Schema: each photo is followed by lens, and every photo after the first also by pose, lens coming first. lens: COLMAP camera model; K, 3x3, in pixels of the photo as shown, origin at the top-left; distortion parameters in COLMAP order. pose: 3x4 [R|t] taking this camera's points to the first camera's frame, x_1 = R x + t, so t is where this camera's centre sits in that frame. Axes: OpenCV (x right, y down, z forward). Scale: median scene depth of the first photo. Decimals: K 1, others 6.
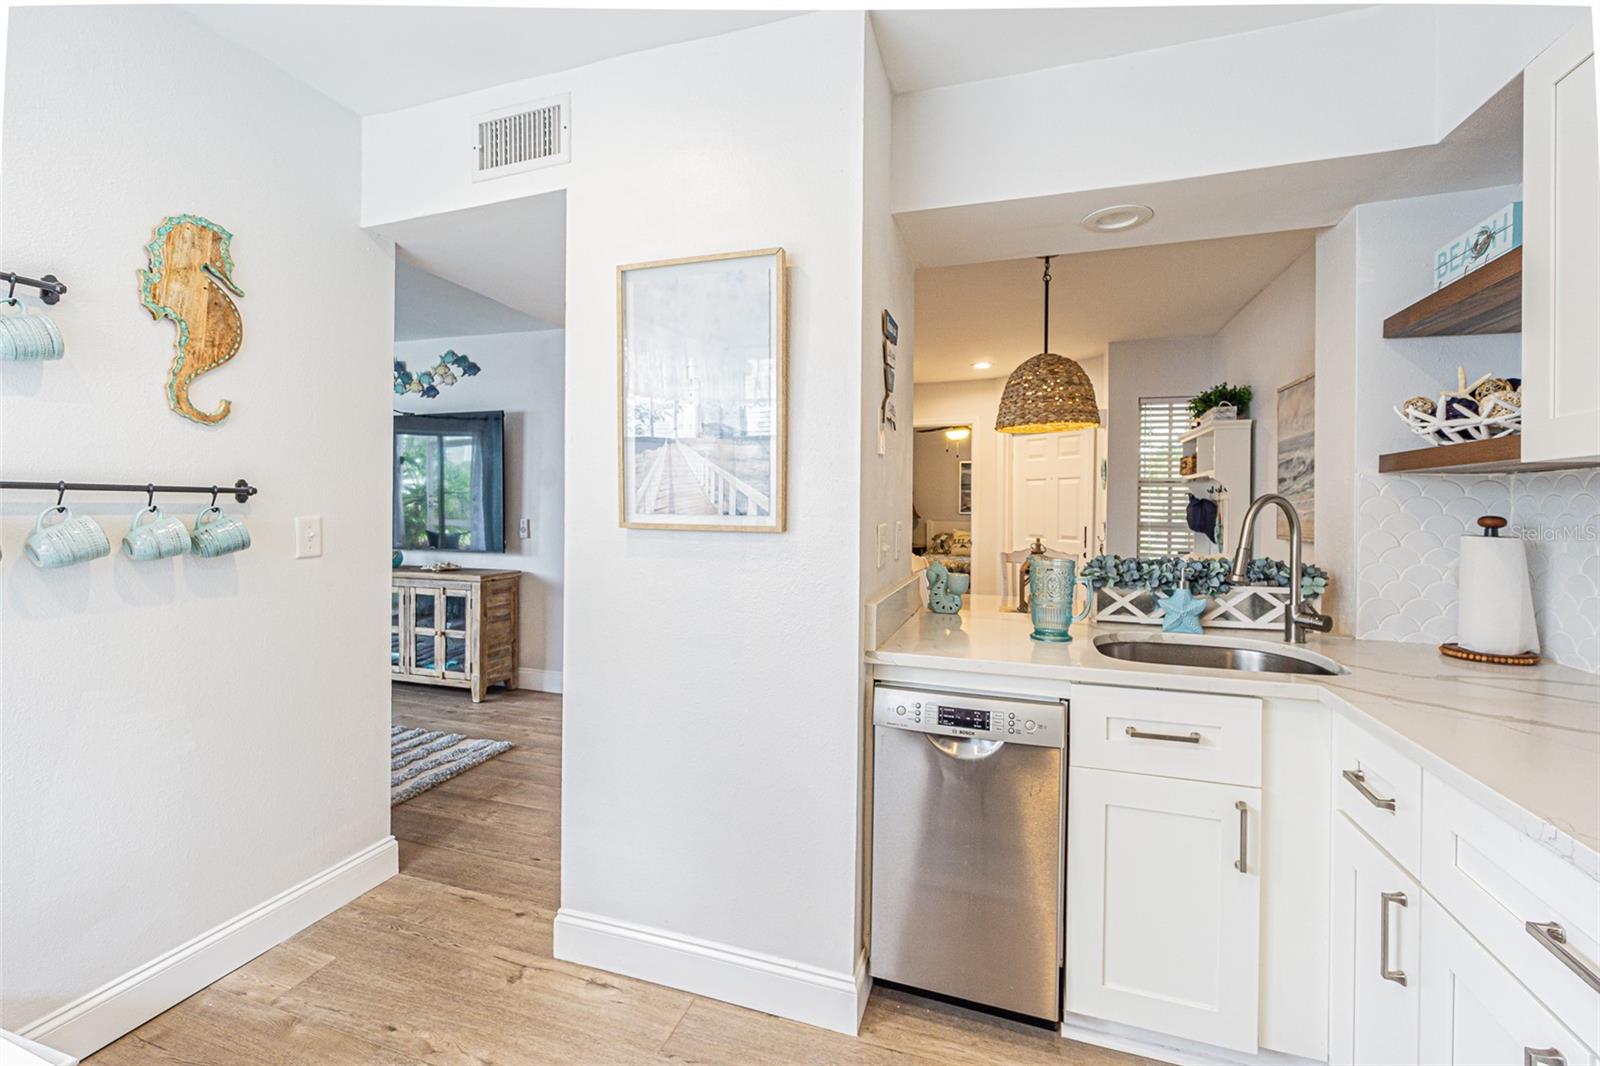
lens RADIAL K [[687.4, 0, 796.4], [0, 687.4, 492.6], [0, 0, 1]] dist [0.000305, 0.000074]
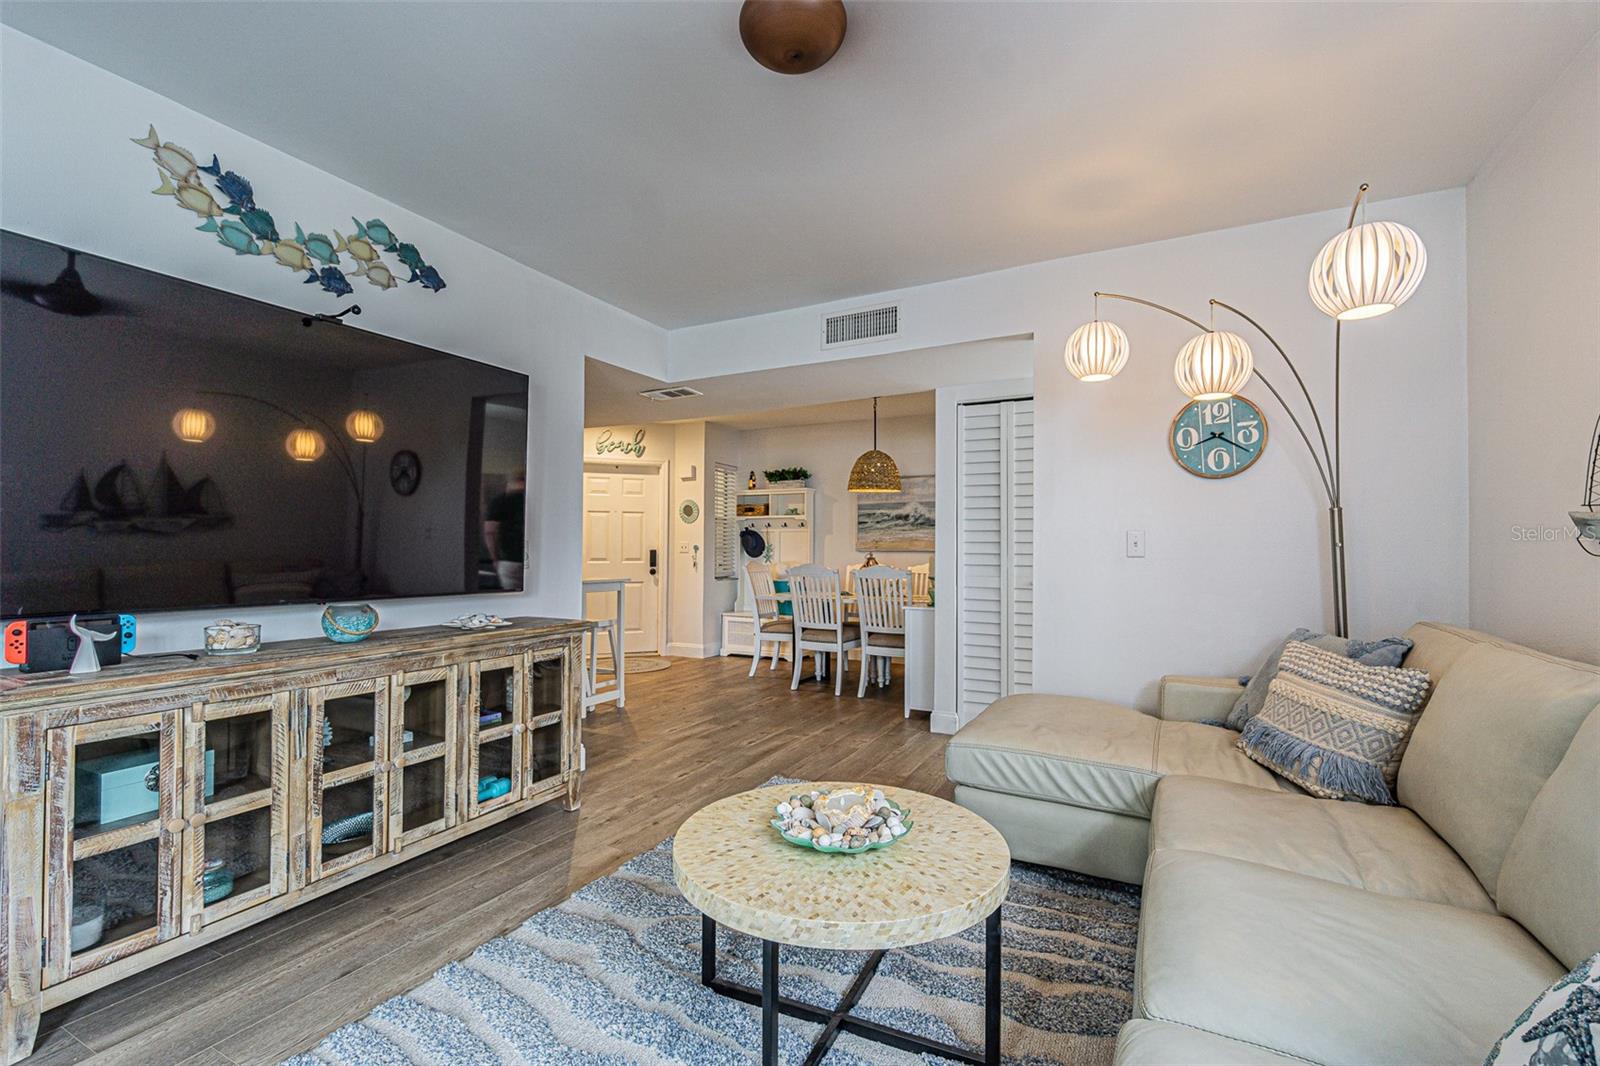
lens RADIAL K [[690.3, 0, 792.7], [0, 690.3, 518.2], [0, 0, 1]] dist [-0.000848, -0.000006]
pose [[0.159701, 0.037672, 0.986446, -2.543137], [-0.025189, 0.999102, -0.034077, 0.082768], [-0.986844, -0.019405, 0.160507, 1.567170]]
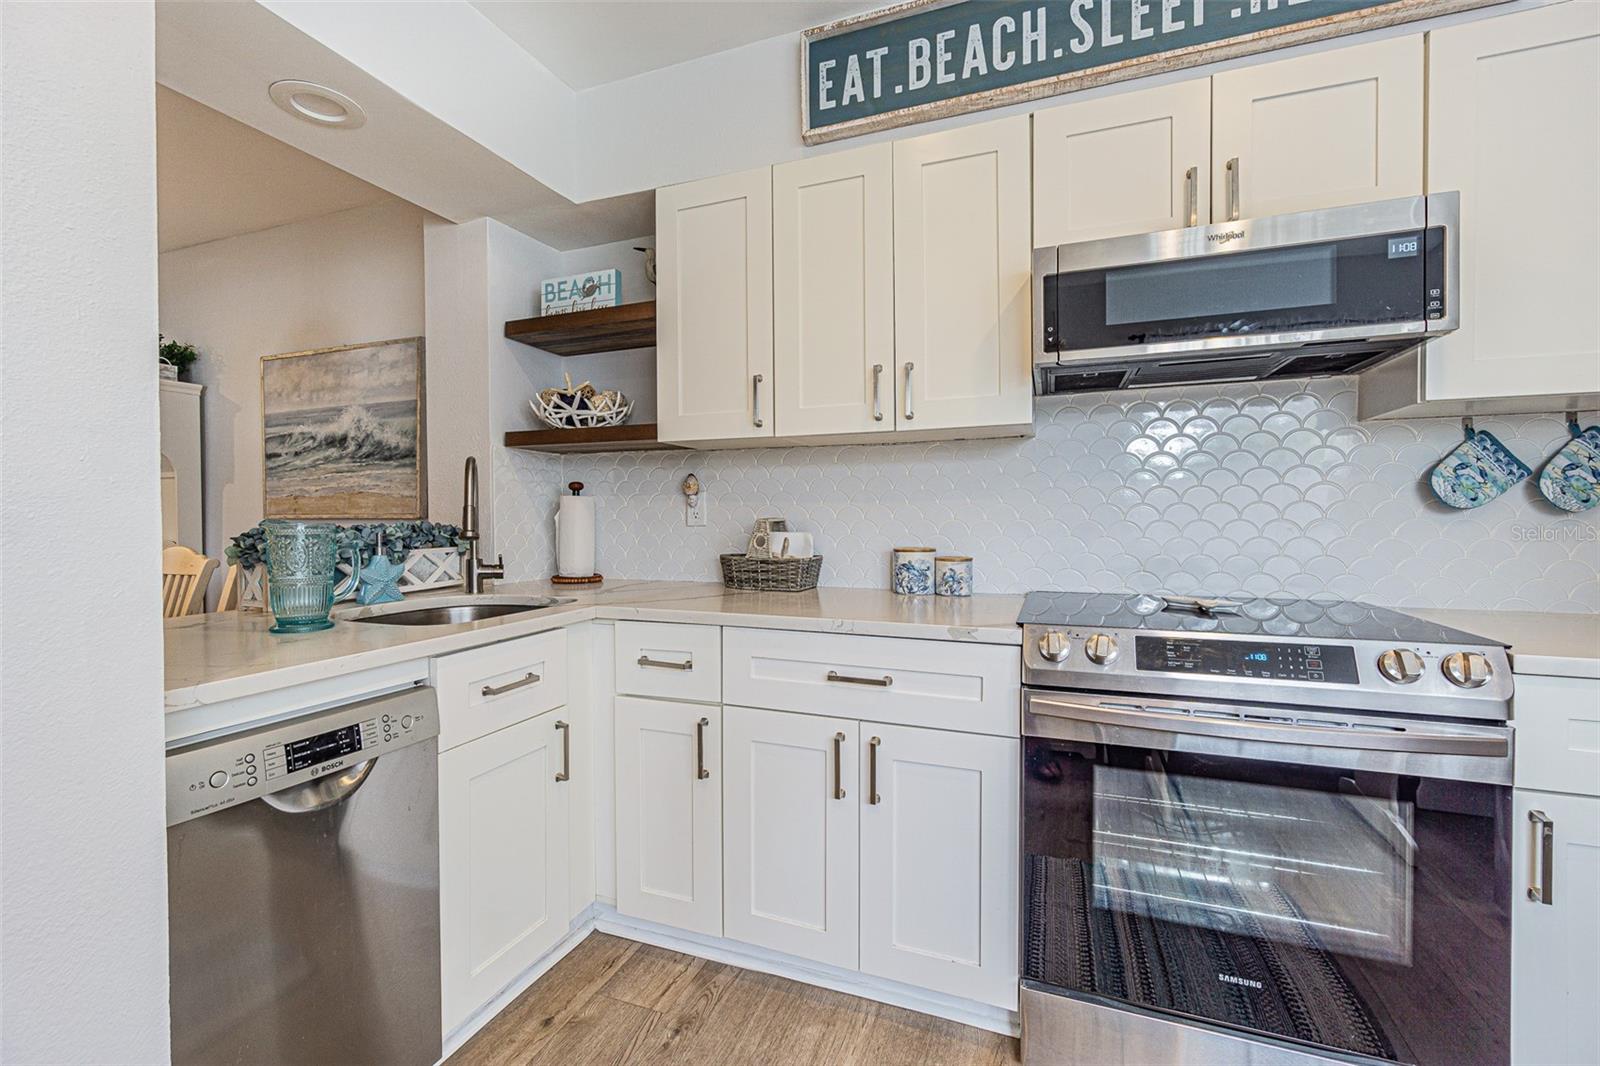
lens RADIAL K [[690.3, 0, 792.7], [0, 690.3, 518.2], [0, 0, 1]] dist [-0.000848, -0.000006]
pose [[0.046266, -0.017043, 0.998784, -0.362737], [-0.016822, 0.999699, 0.017838, 0.069463], [-0.998788, -0.017627, 0.045965, 0.441818]]
